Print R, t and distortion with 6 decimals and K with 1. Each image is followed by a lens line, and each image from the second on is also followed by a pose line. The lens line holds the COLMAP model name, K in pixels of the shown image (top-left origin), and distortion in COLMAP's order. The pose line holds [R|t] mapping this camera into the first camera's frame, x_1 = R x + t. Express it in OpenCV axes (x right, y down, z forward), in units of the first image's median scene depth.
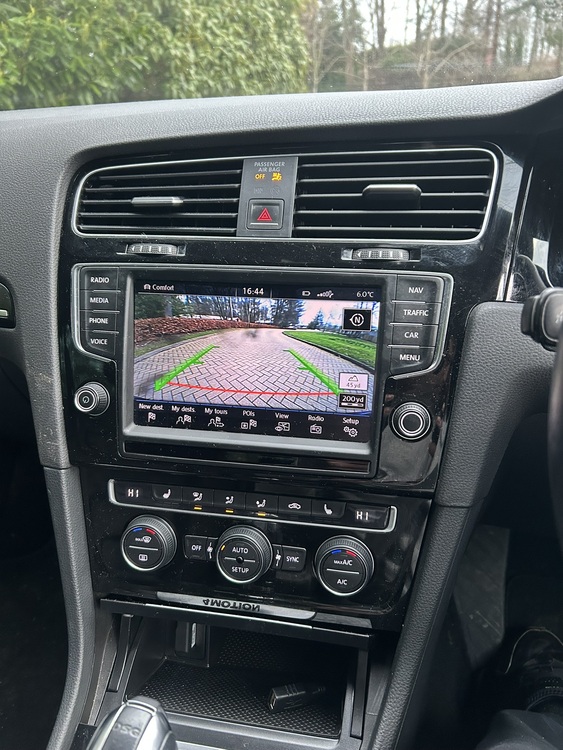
lens RADIAL K [[569.5, 0, 281.5], [0, 569.5, 375.0], [0, 0, 1]] dist [0.024597, -0.004838]
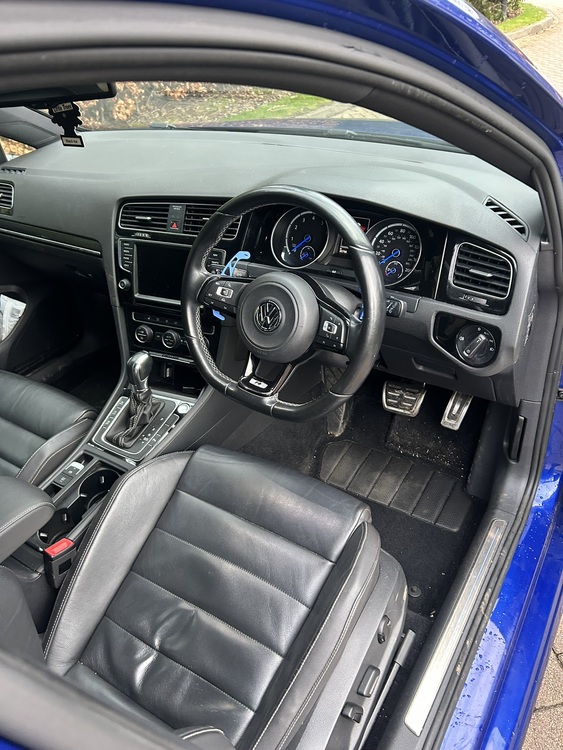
lens RADIAL K [[569.5, 0, 281.5], [0, 569.5, 375.0], [0, 0, 1]] dist [0.024597, -0.004838]
pose [[0.963773, 0.093332, -0.249861, 1.263395], [-0.039407, 0.976325, 0.212688, -0.164379], [0.263796, -0.195136, 0.944634, -1.725117]]
